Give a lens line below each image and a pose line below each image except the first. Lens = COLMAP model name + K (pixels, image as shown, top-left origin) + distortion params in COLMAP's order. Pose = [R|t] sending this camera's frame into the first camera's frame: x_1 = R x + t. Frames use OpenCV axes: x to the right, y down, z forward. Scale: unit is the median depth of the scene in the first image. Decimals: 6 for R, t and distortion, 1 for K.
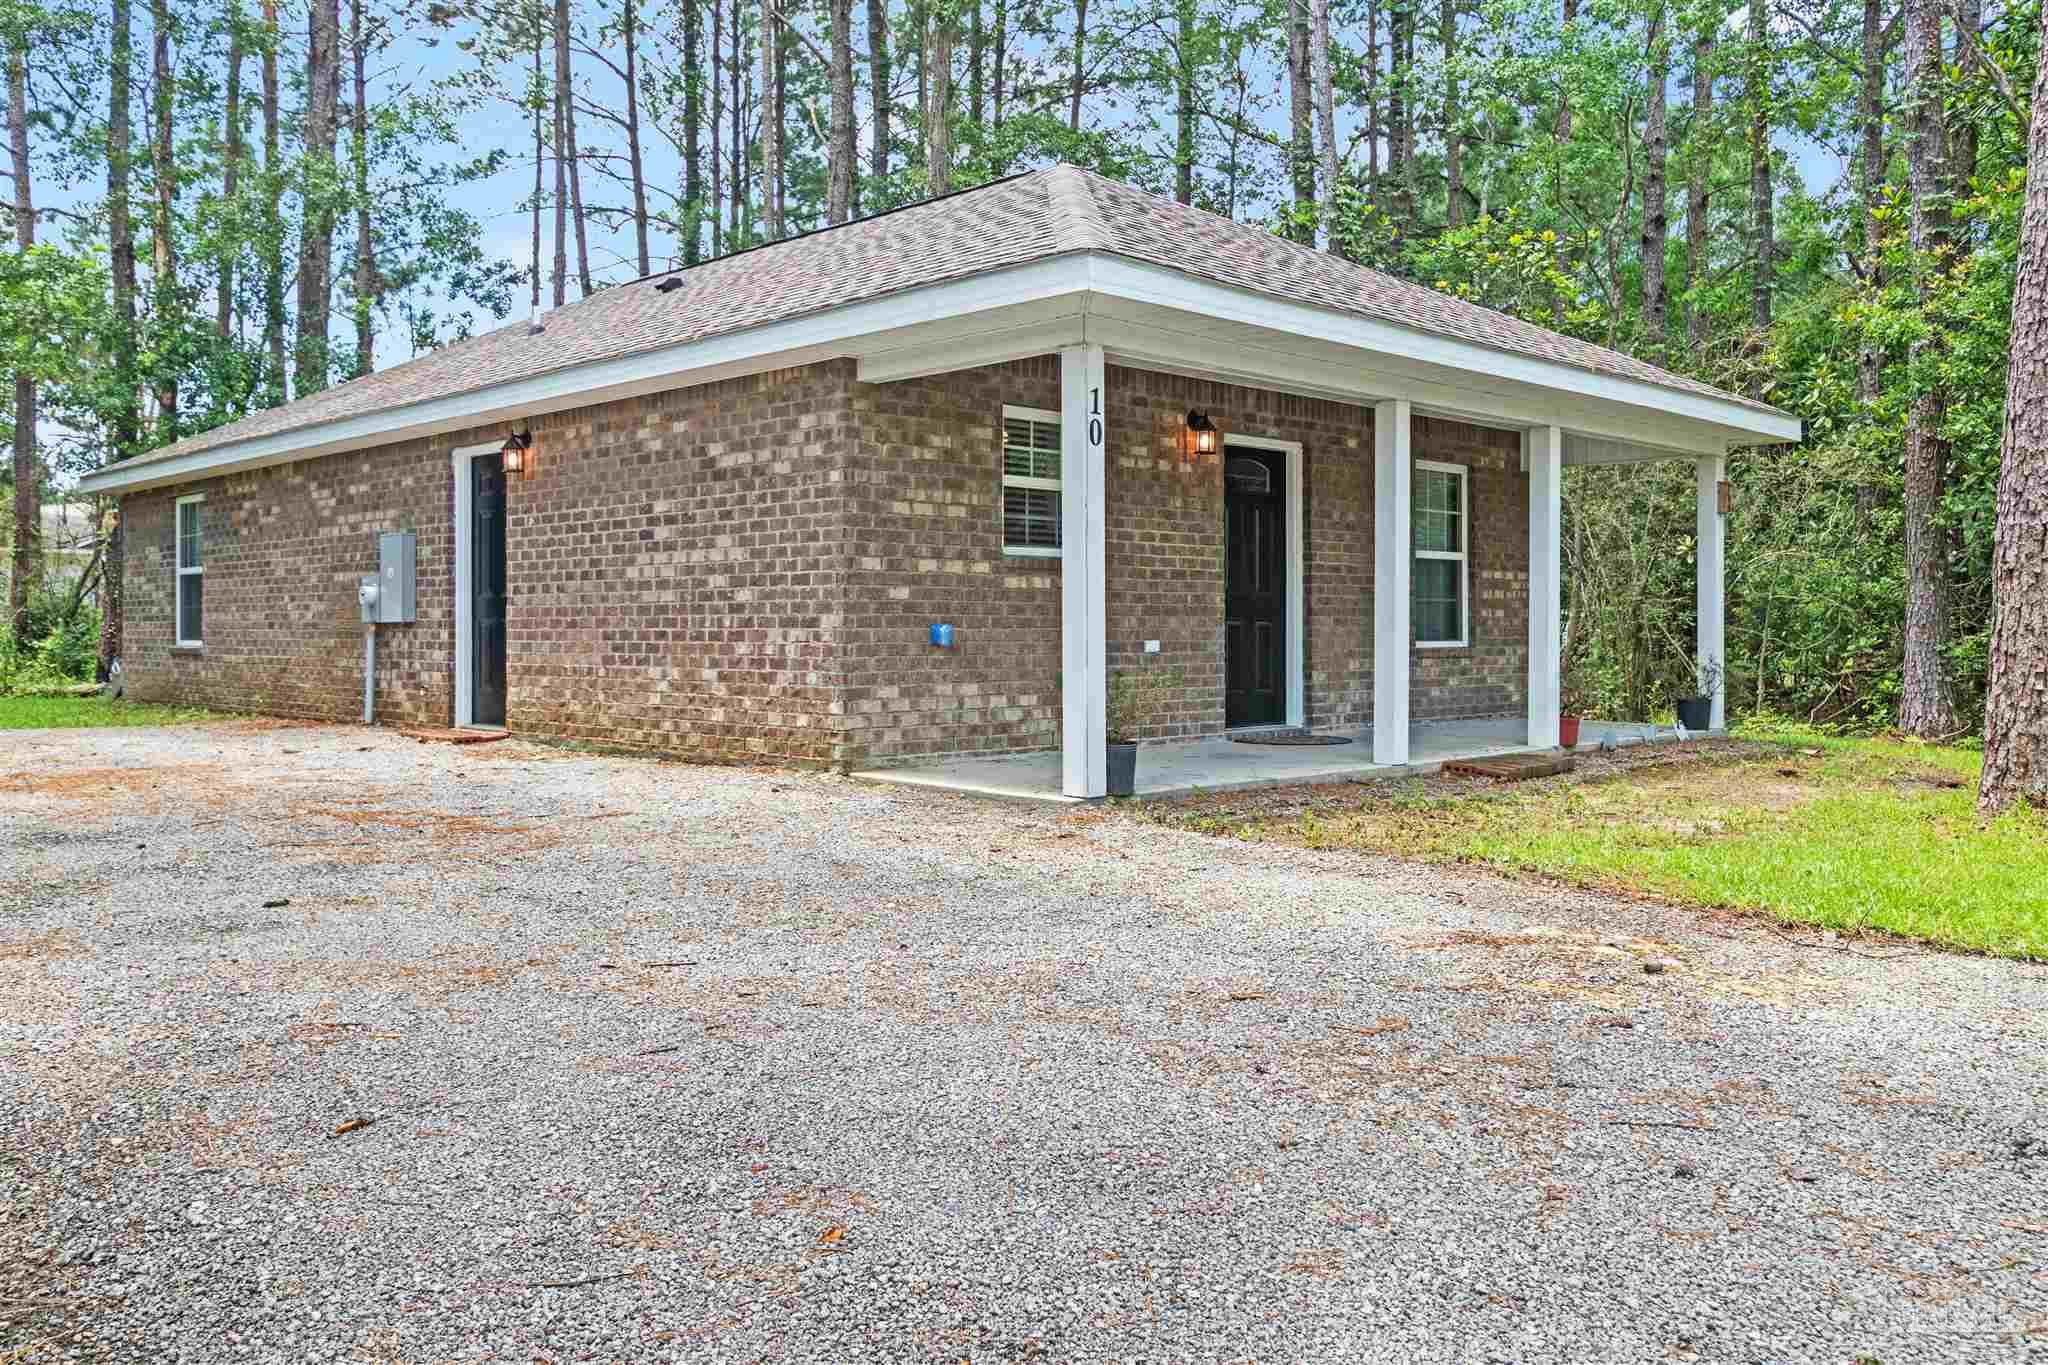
lens RADIAL K [[1616.2, 0, 1032.2], [0, 1616.2, 676.4], [0, 0, 1]] dist [0.027105, -0.007232]
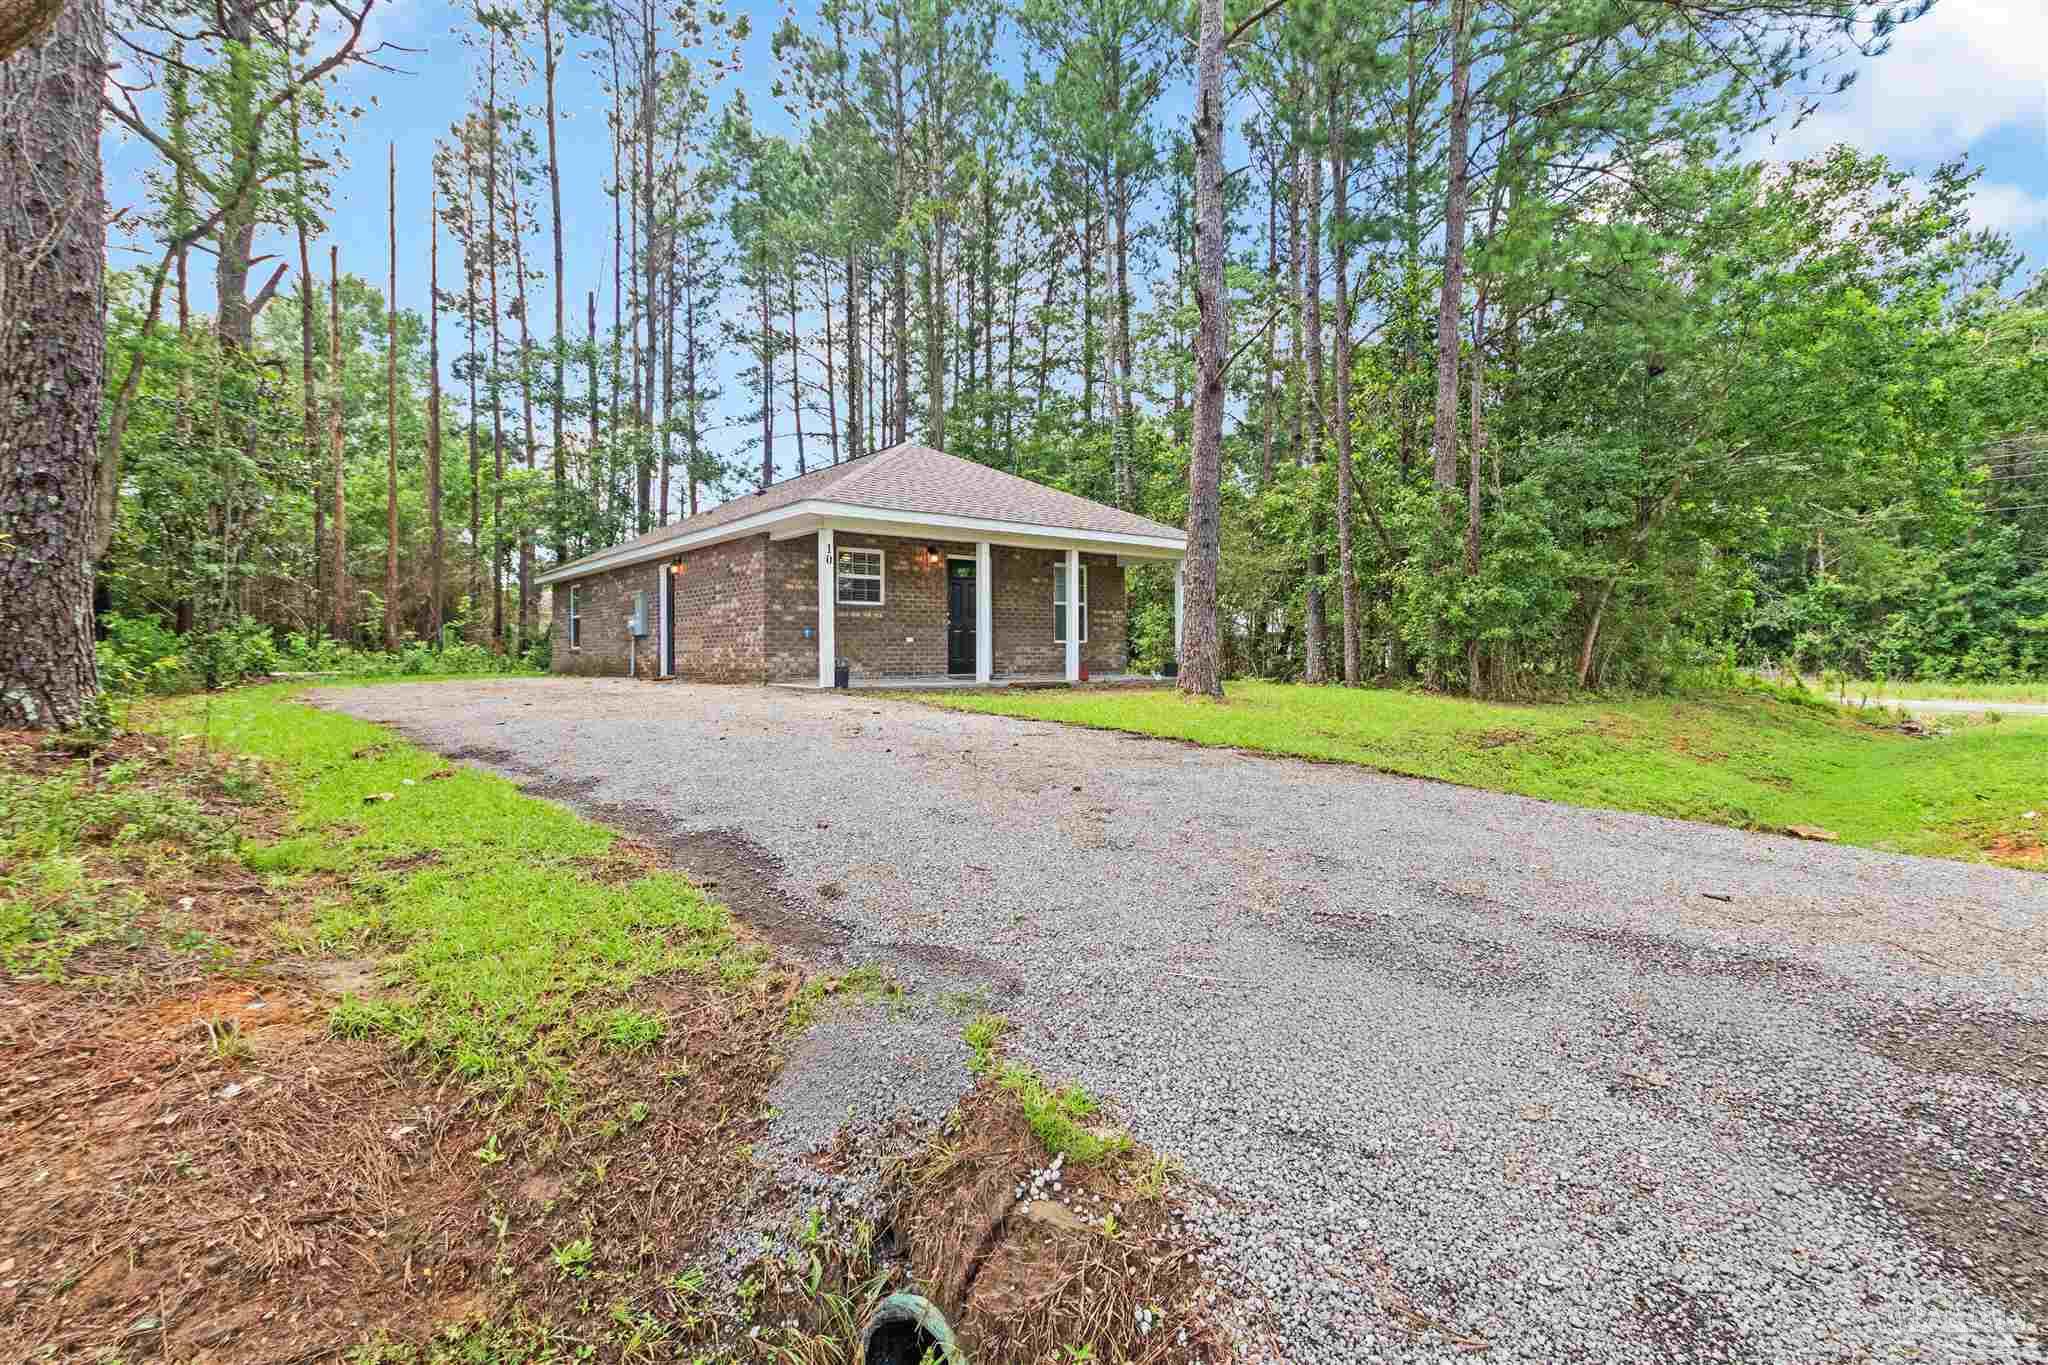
lens RADIAL K [[942.5, 0, 1024.8], [0, 942.5, 675.9], [0, 0, 1]] dist [0.006964, -0.001959]
pose [[0.996045, -0.001314, -0.088842, 0.376936], [0.000705, 0.999976, -0.006889, 0.046846], [0.088849, 0.006799, 0.996022, -0.443188]]
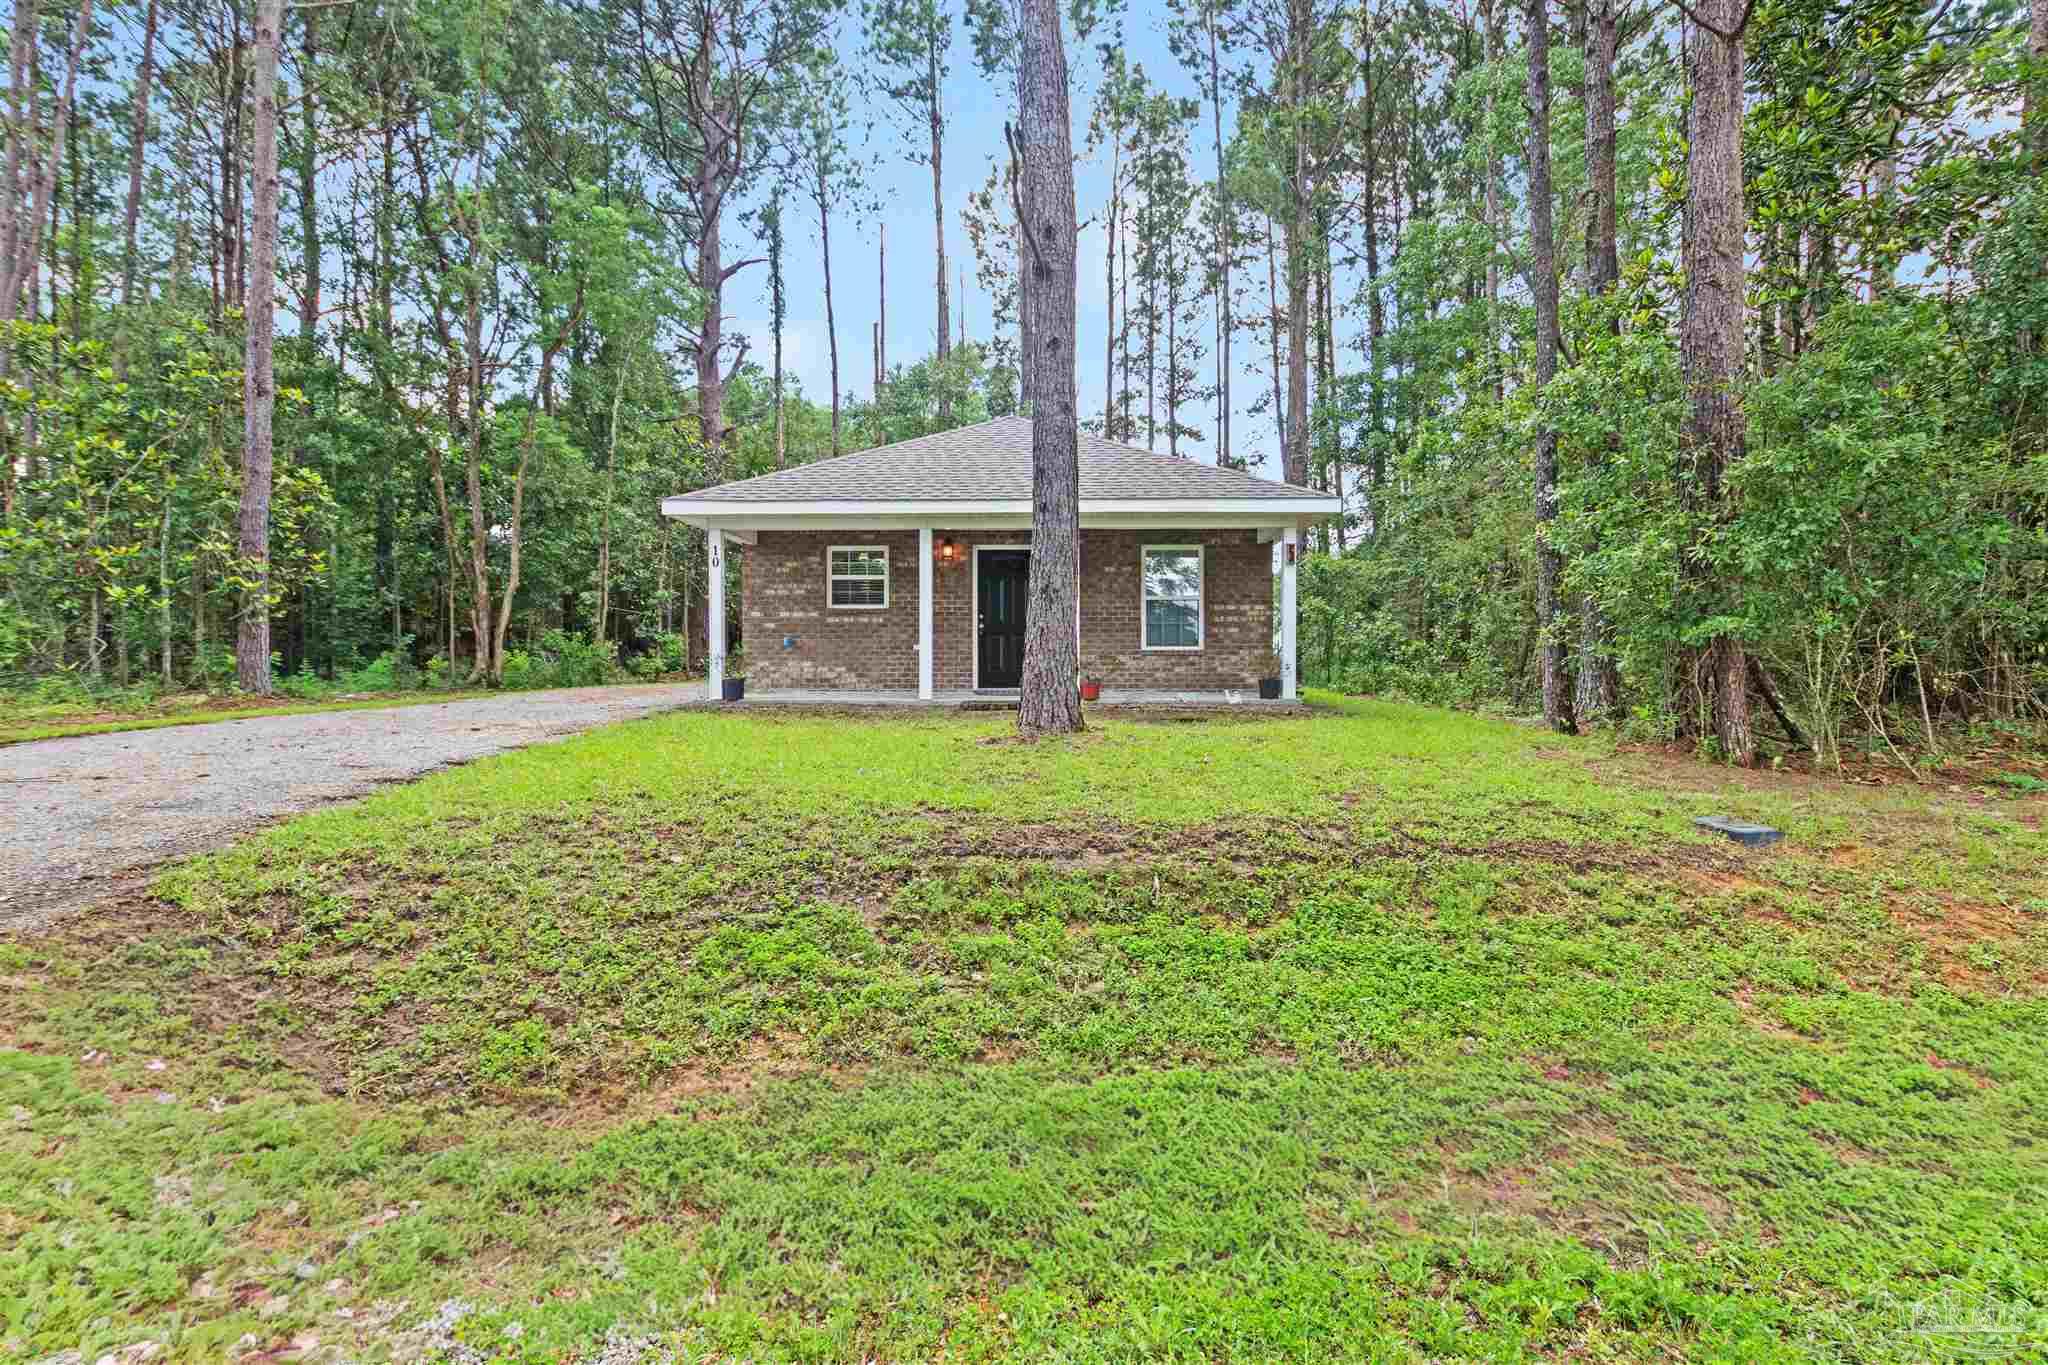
lens RADIAL K [[1001.0, 0, 1020.3], [0, 1001.0, 678.9], [0, 0, 1]] dist [0.003940, 0.000211]
pose [[0.686782, 0.008531, -0.726814, 1.131643], [-0.022082, 0.999714, -0.009132, 0.032772], [0.726528, 0.022322, 0.686774, 0.169152]]
